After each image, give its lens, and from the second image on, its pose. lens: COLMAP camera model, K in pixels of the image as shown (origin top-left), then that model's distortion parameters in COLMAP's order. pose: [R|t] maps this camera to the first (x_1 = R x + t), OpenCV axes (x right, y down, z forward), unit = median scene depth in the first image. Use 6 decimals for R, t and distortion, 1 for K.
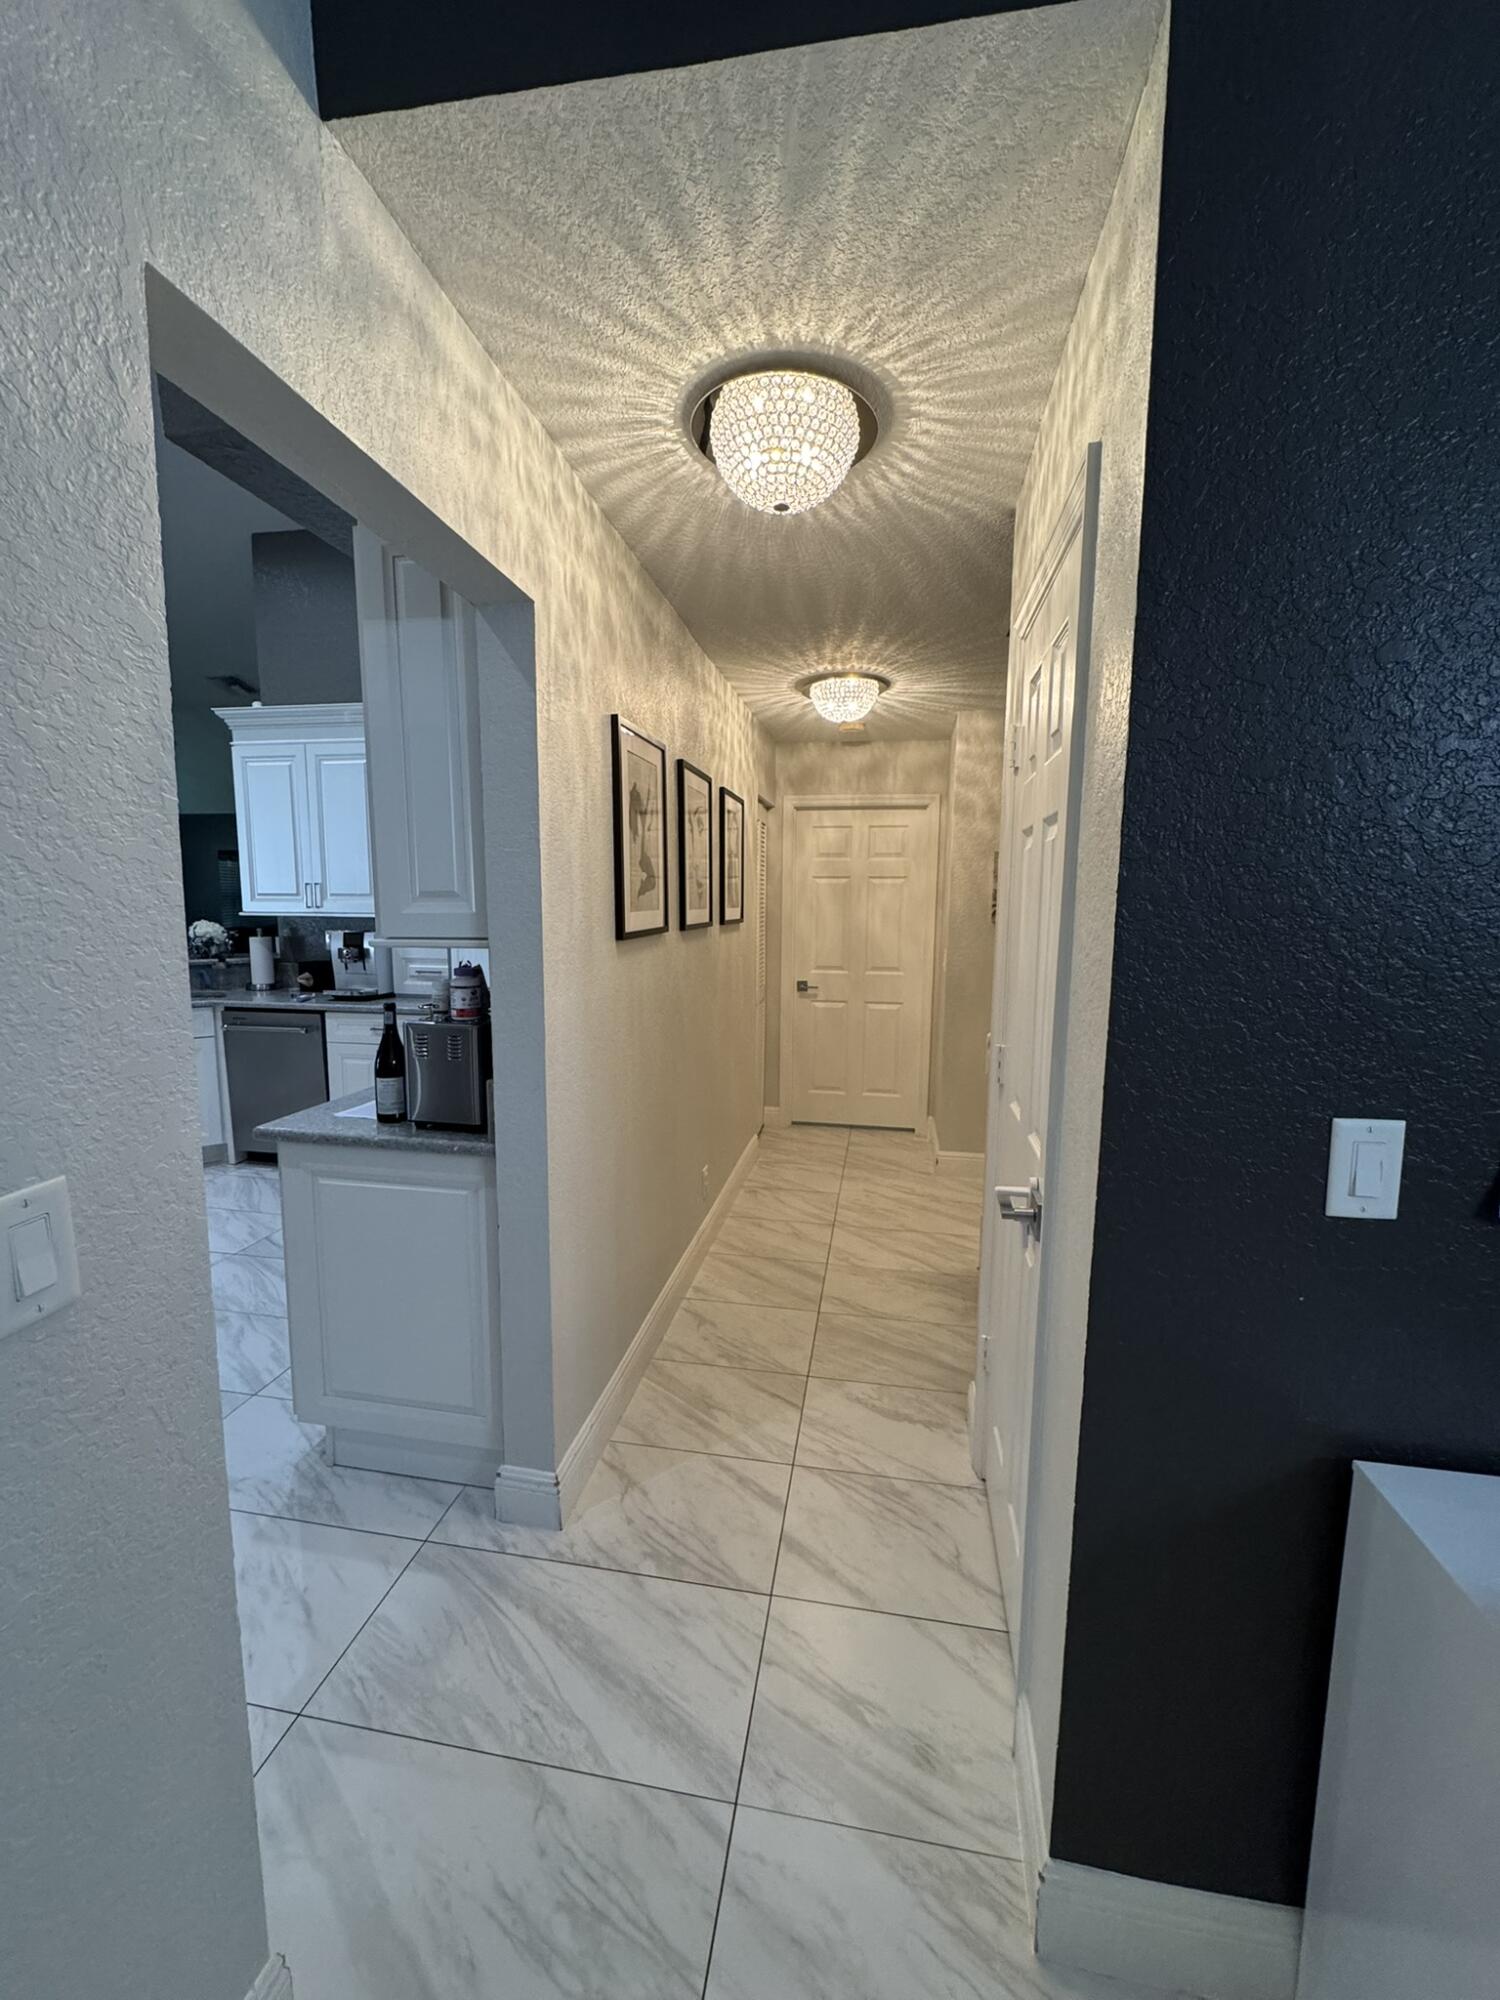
lens RADIAL K [[797.1, 0, 757.5], [0, 797.1, 1001.6], [0, 0, 1]] dist [-0.002649, 0.000585]
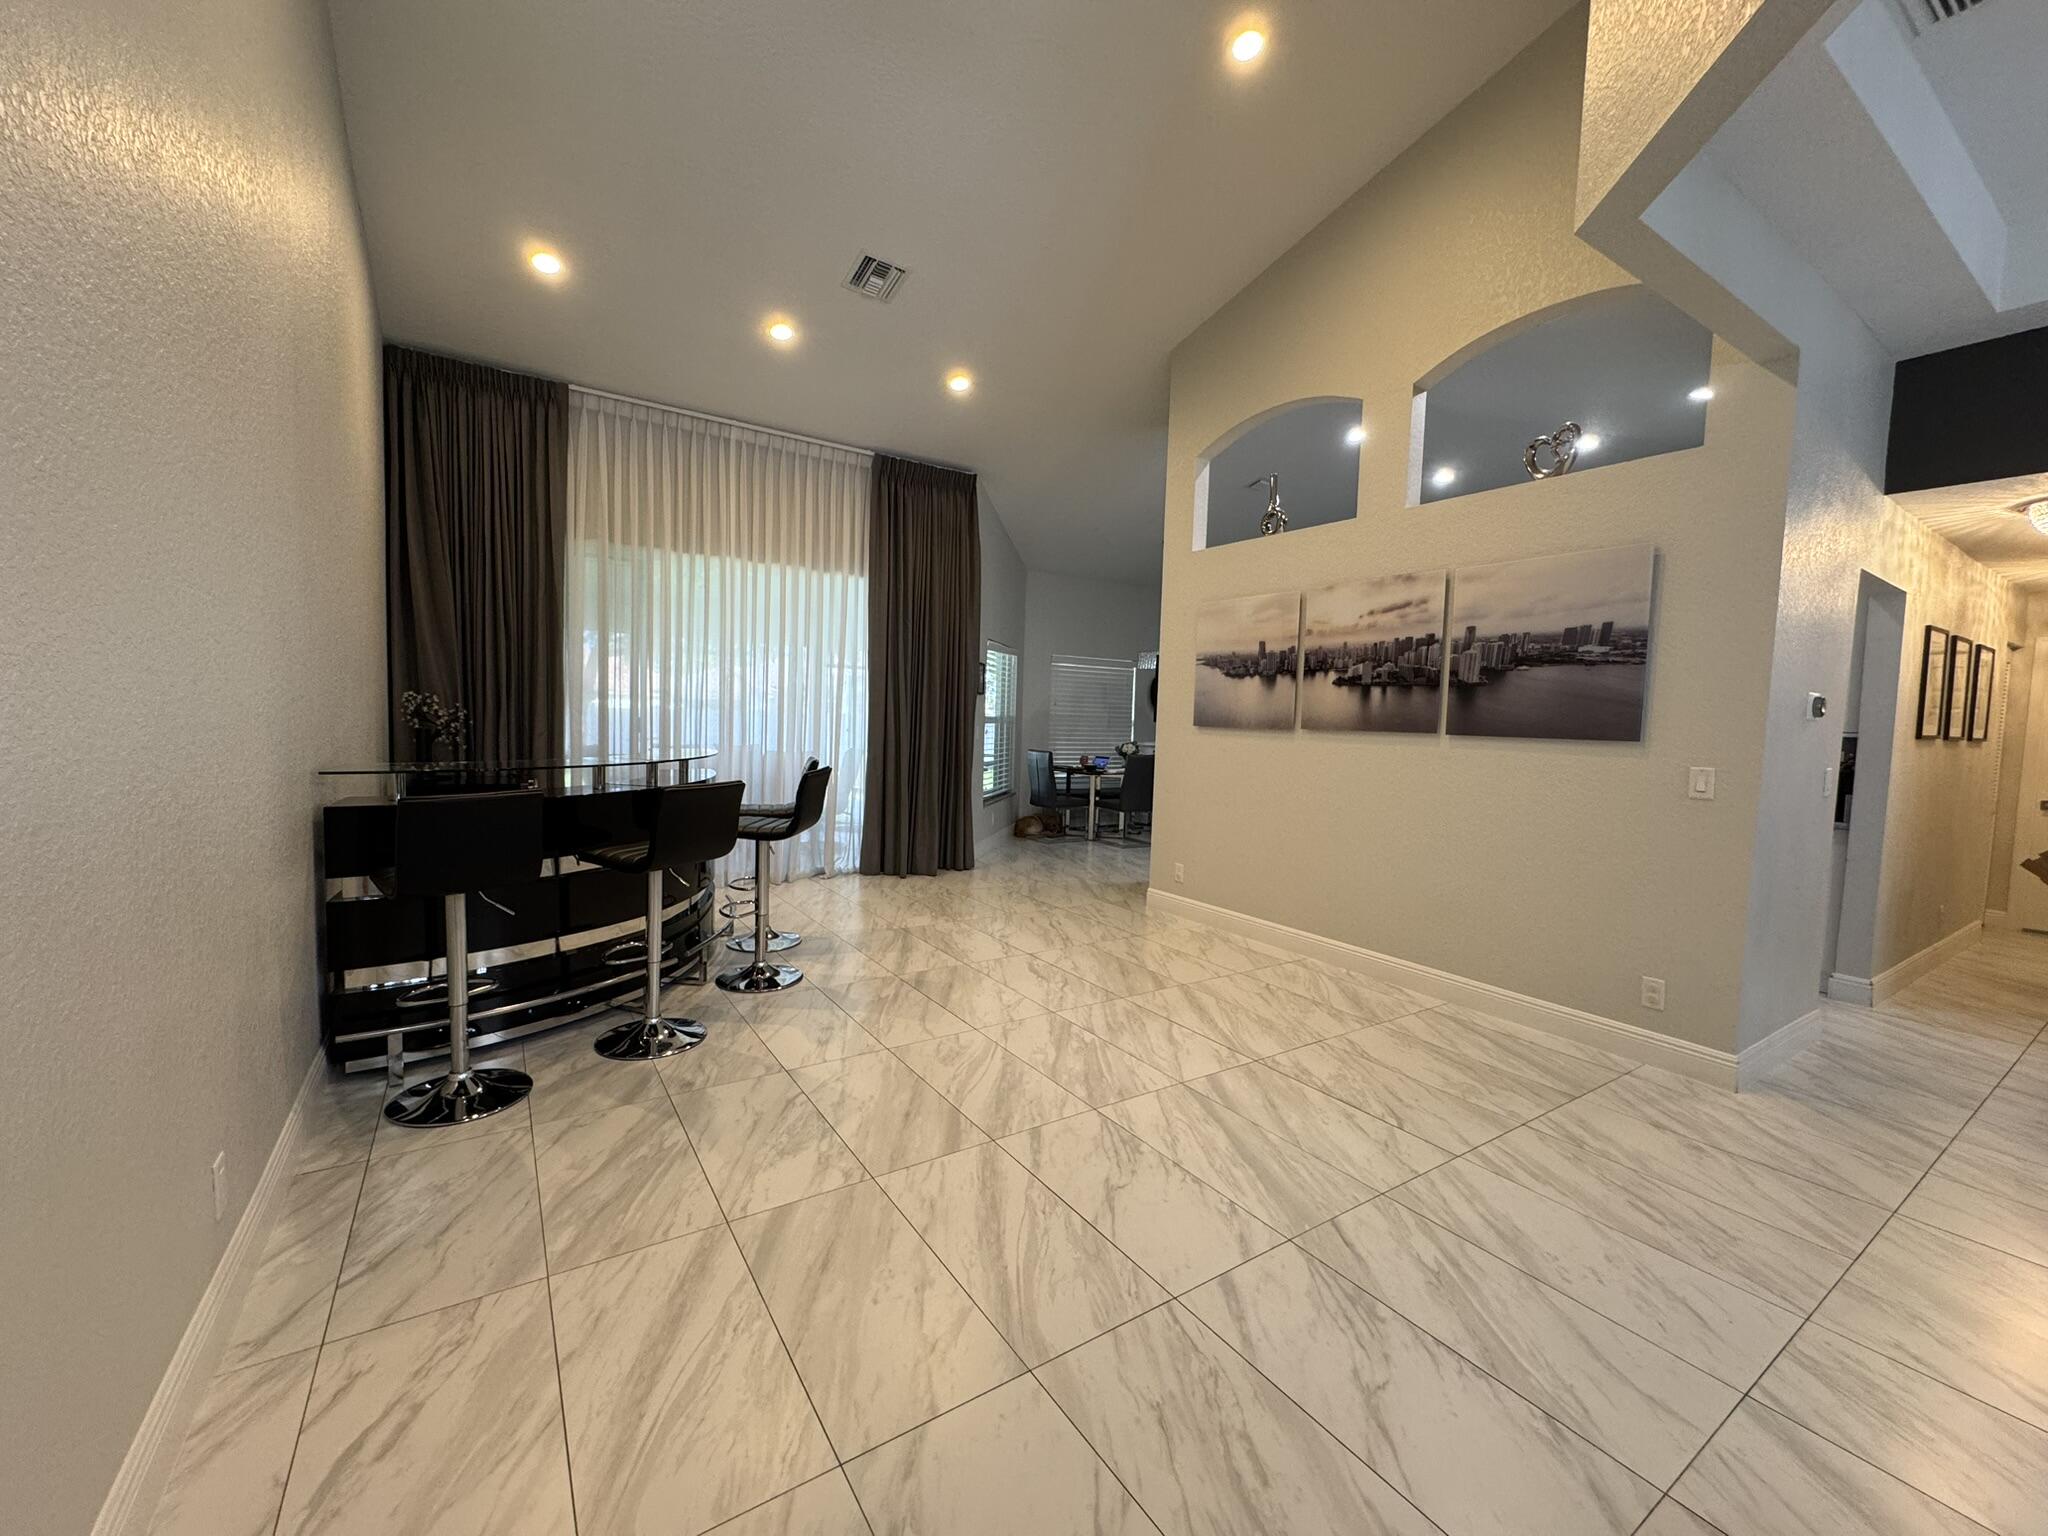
lens RADIAL K [[816.2, 0, 1022.1], [0, 816.2, 770.2], [0, 0, 1]] dist [-0.002649, 0.000585]
pose [[0.676325, 0.057815, -0.734331, -0.100190], [-0.116978, 0.992694, -0.029581, 0.162745], [0.727256, 0.105907, 0.678146, -1.000086]]
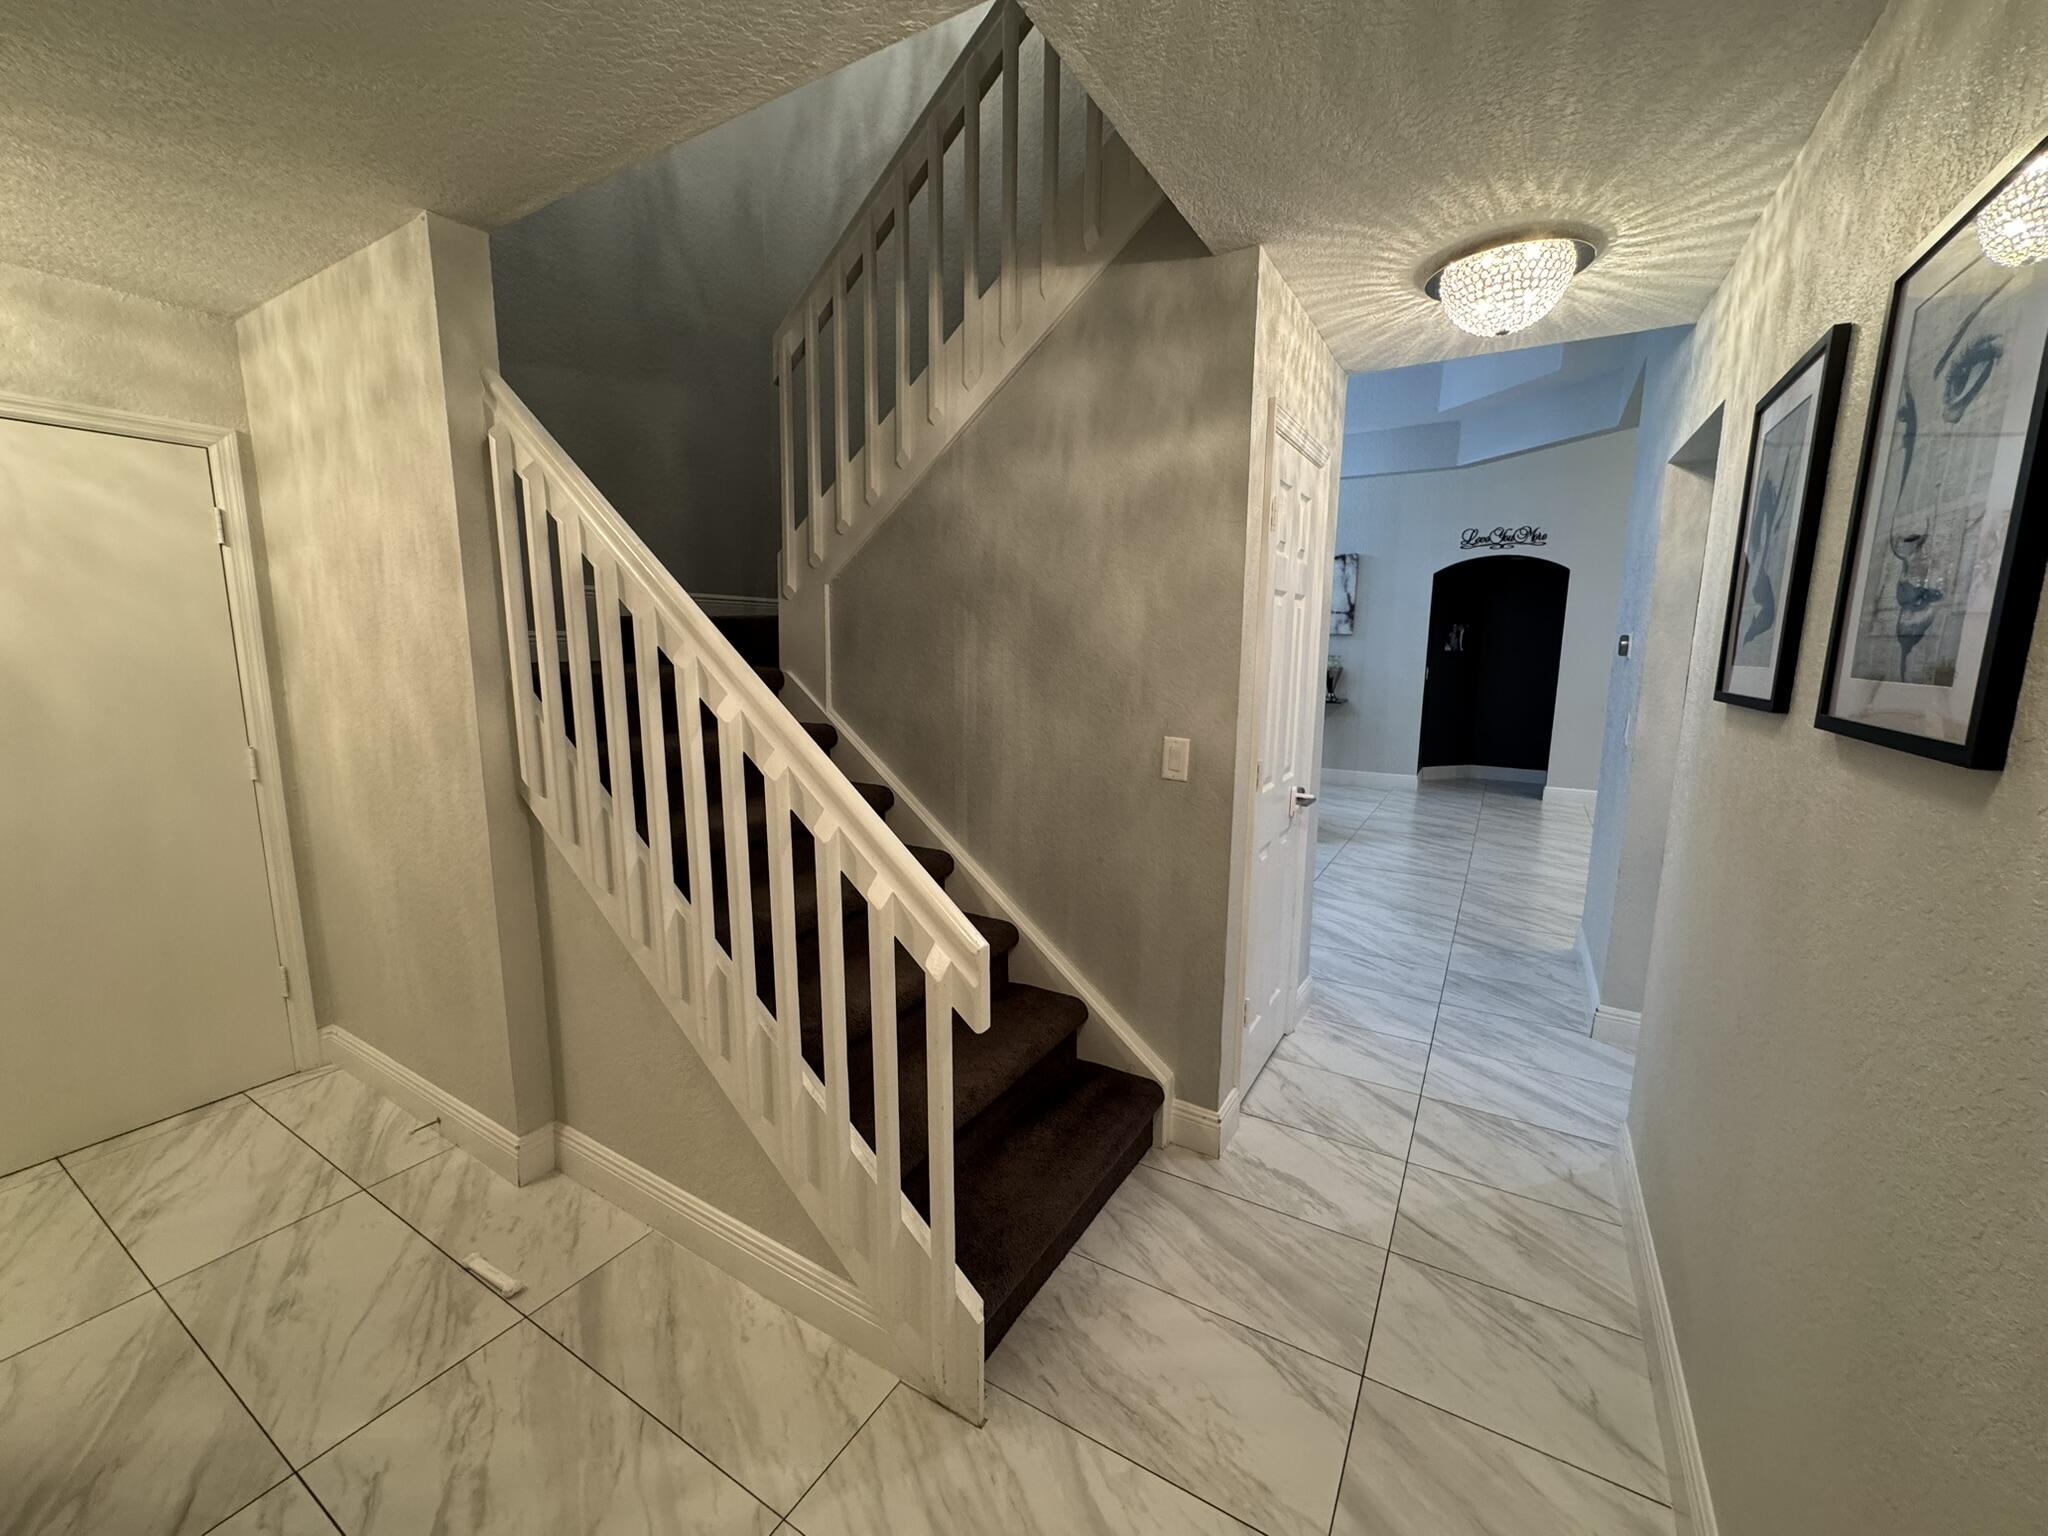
lens RADIAL K [[816.2, 0, 1019.2], [0, 816.2, 765.4], [0, 0, 1]] dist [-0.002649, 0.000585]
pose [[-0.928723, -0.074856, 0.363139, 0.088838], [0.028120, 0.962367, 0.270296, -0.133386], [-0.369706, 0.261241, -0.891667, 1.052270]]
